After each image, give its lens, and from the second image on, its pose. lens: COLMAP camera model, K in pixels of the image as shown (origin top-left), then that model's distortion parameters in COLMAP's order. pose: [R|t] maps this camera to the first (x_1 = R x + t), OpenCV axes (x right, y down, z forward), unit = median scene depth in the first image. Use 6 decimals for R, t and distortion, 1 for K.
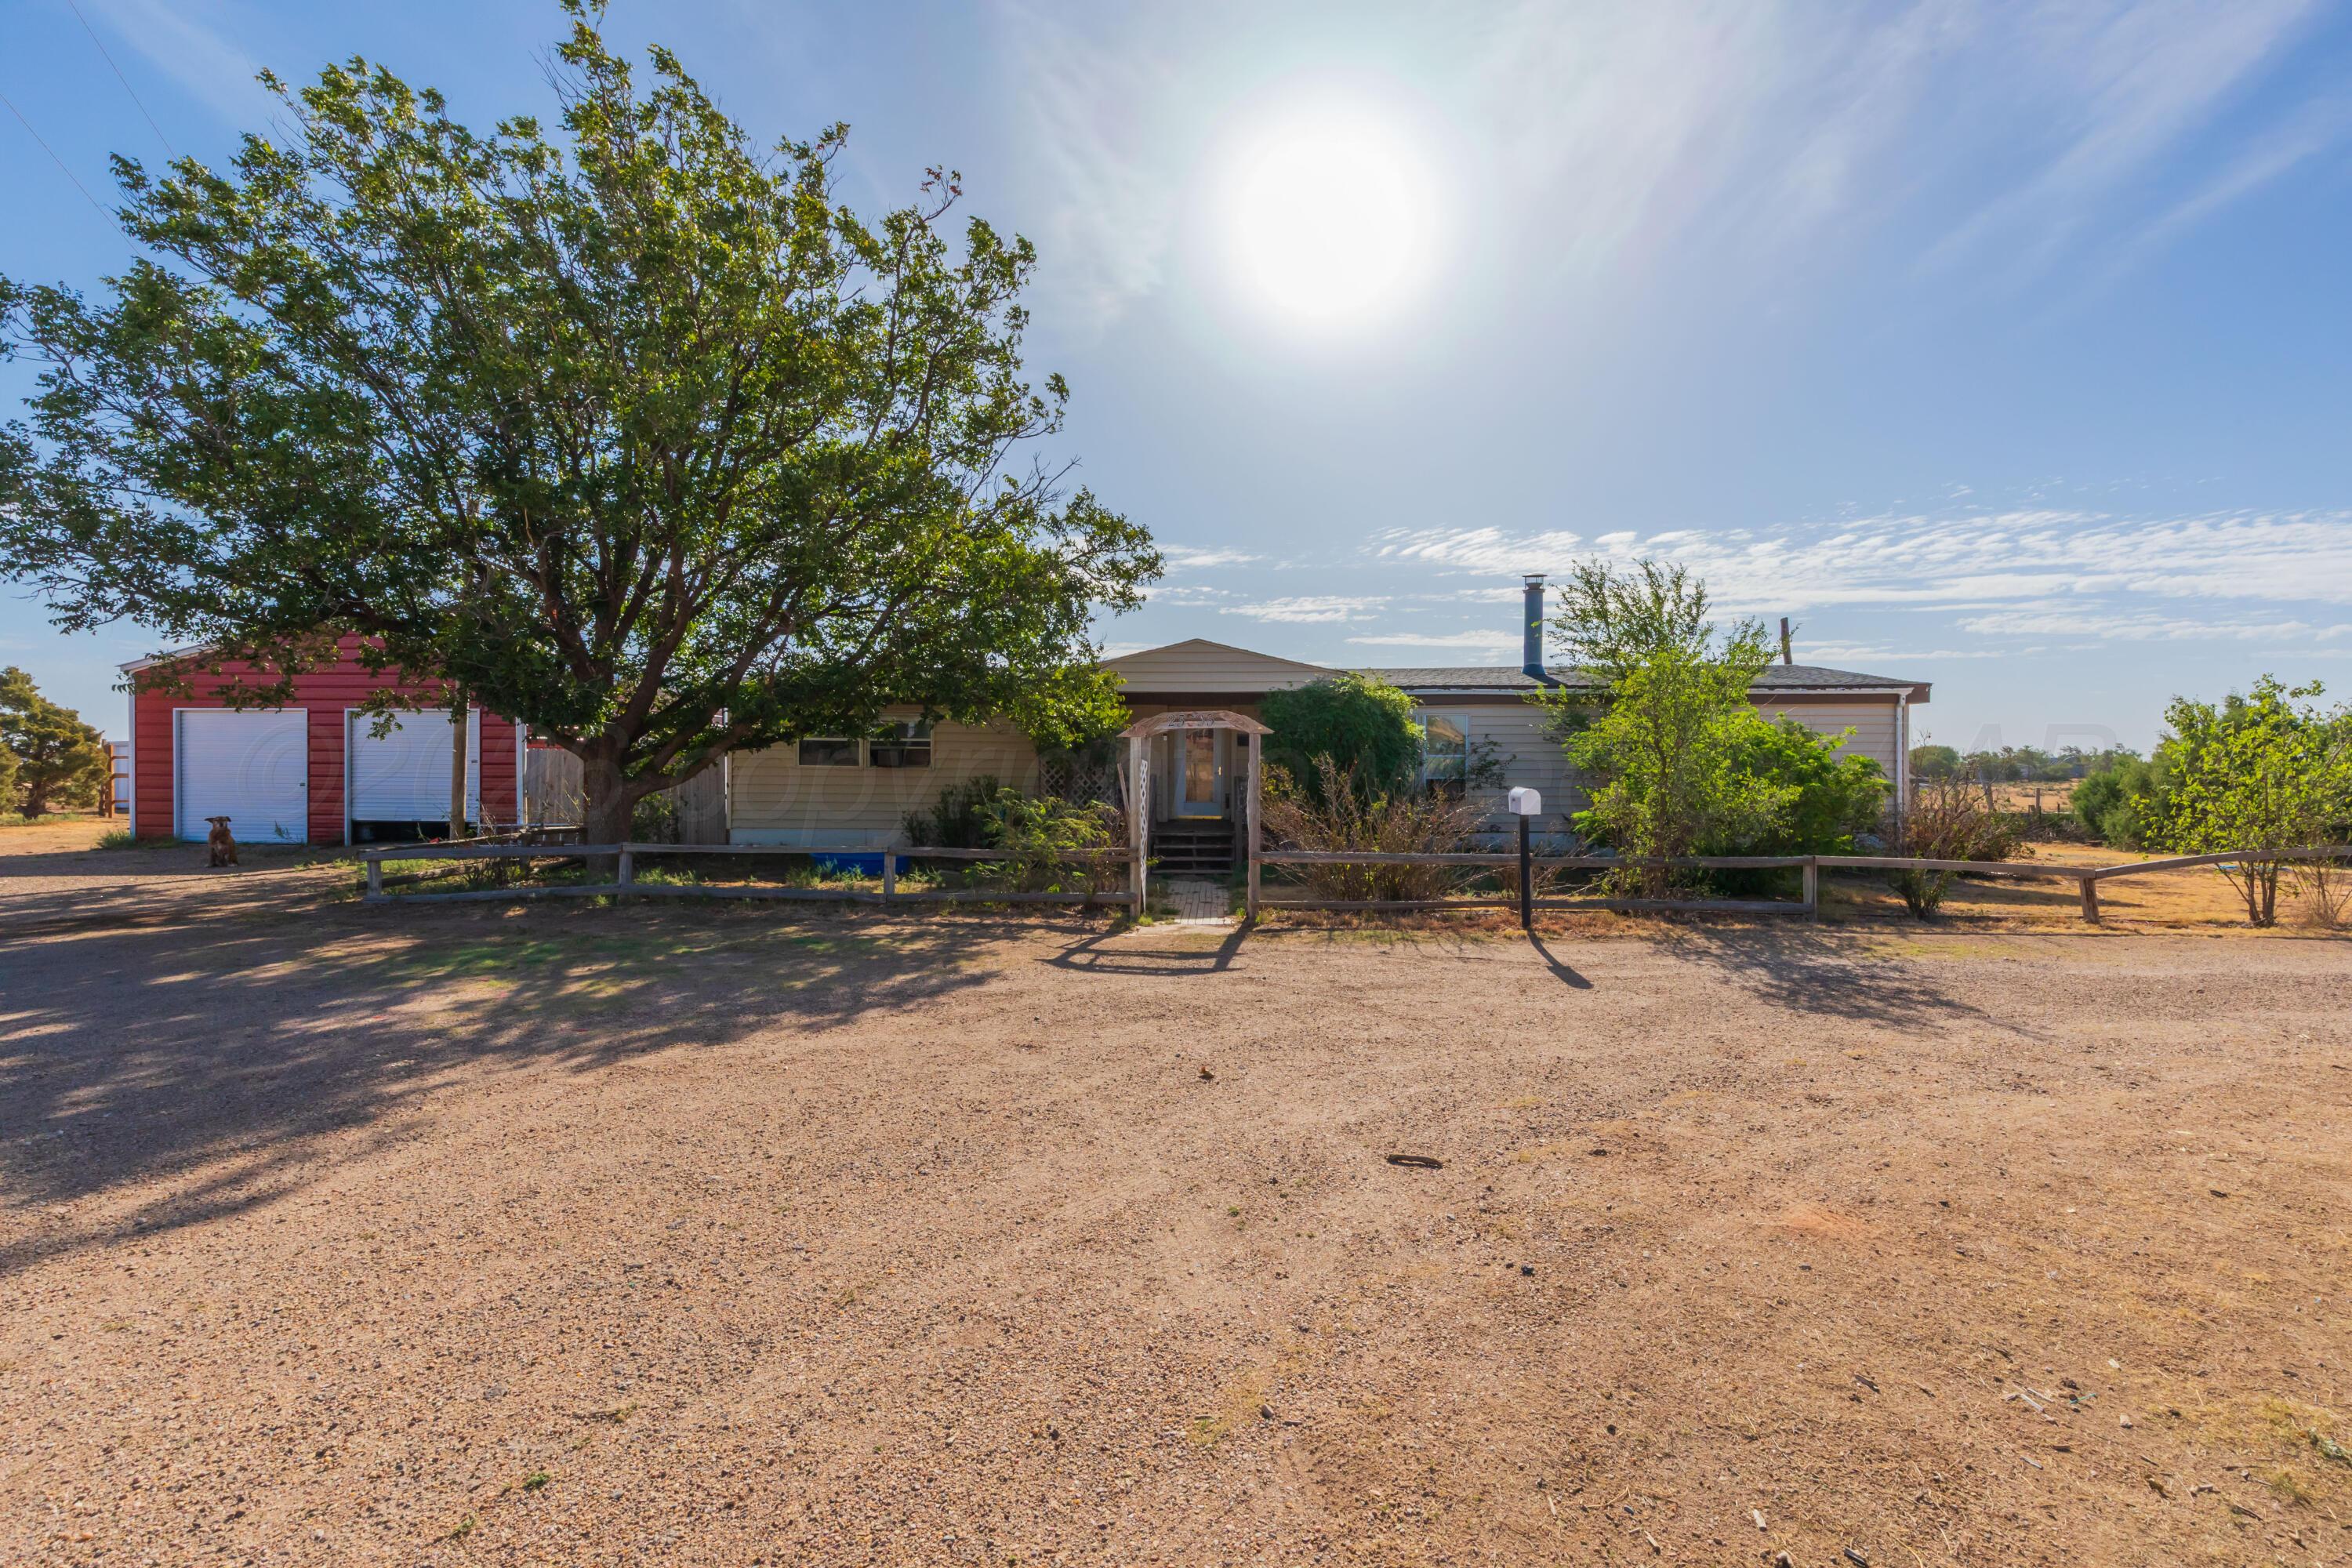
lens RADIAL K [[1061.4, 0, 1183.2], [0, 1061.4, 773.1], [0, 0, 1]] dist [0.002362, 0.000628]
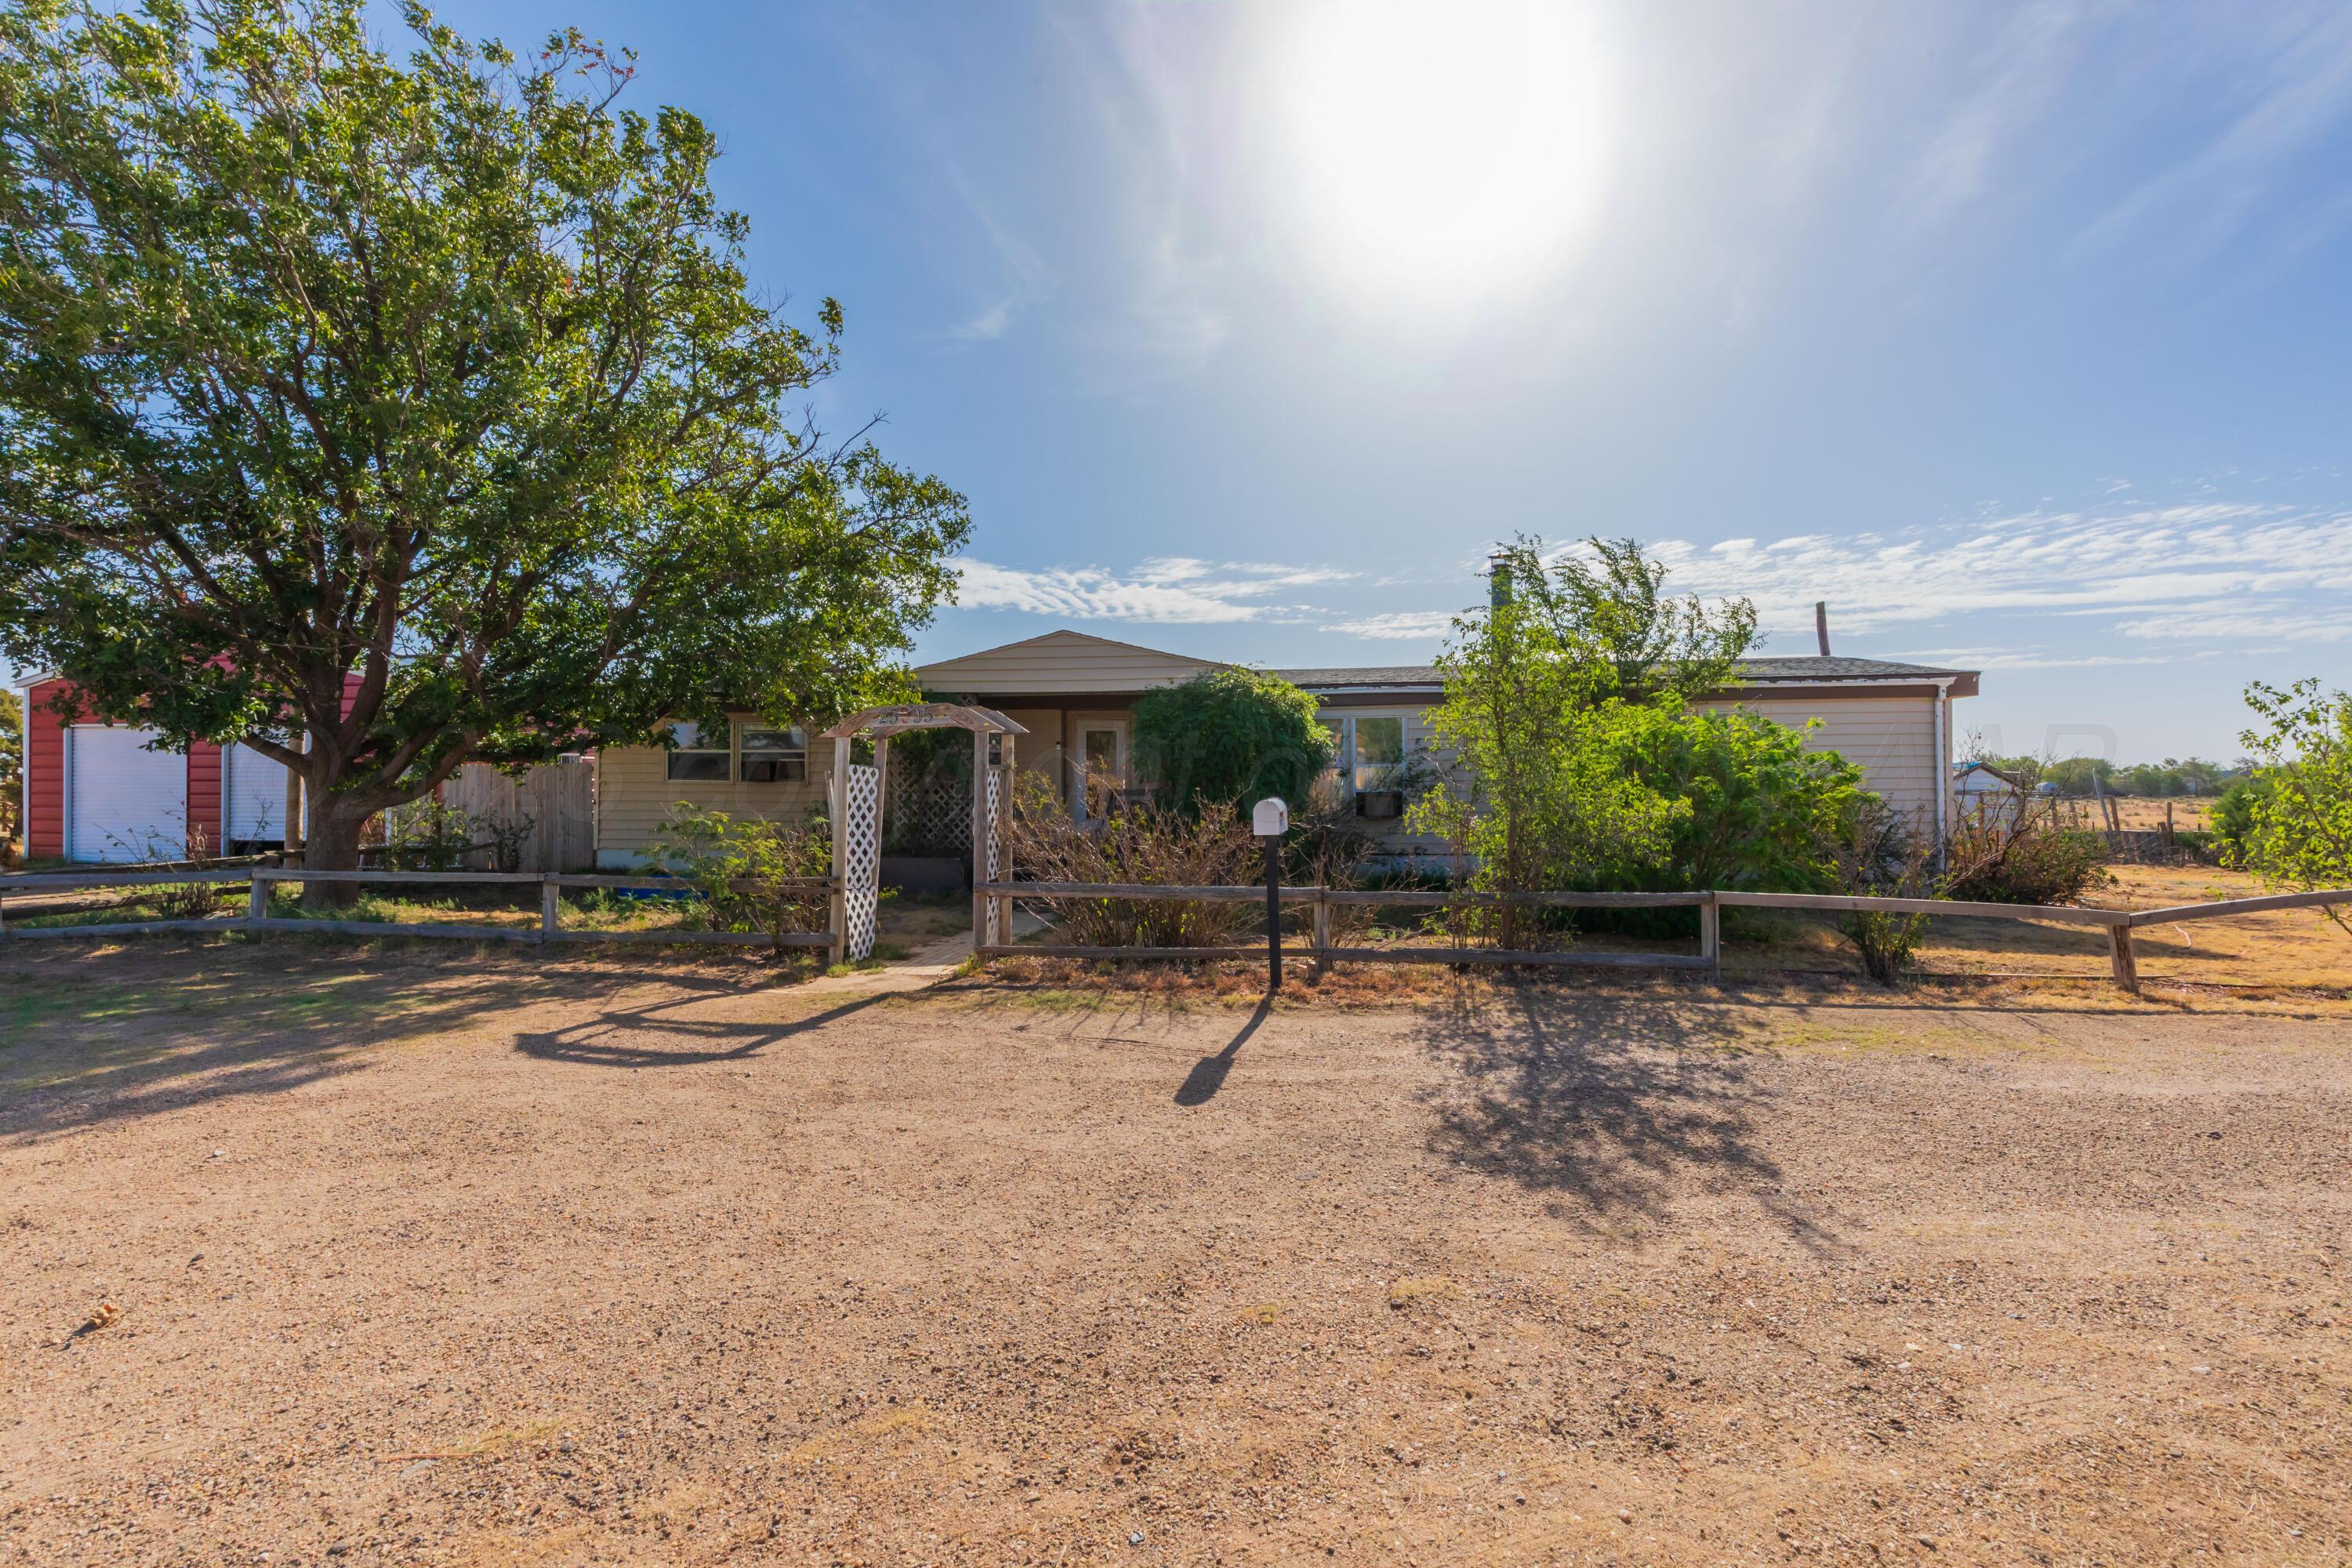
lens RADIAL K [[1061.4, 0, 1183.2], [0, 1061.4, 773.1], [0, 0, 1]] dist [0.002362, 0.000628]
pose [[0.995704, -0.005698, -0.092418, 0.189225], [0.004051, 0.999830, -0.018006, 0.005282], [0.092505, 0.017554, 0.995558, 0.151955]]
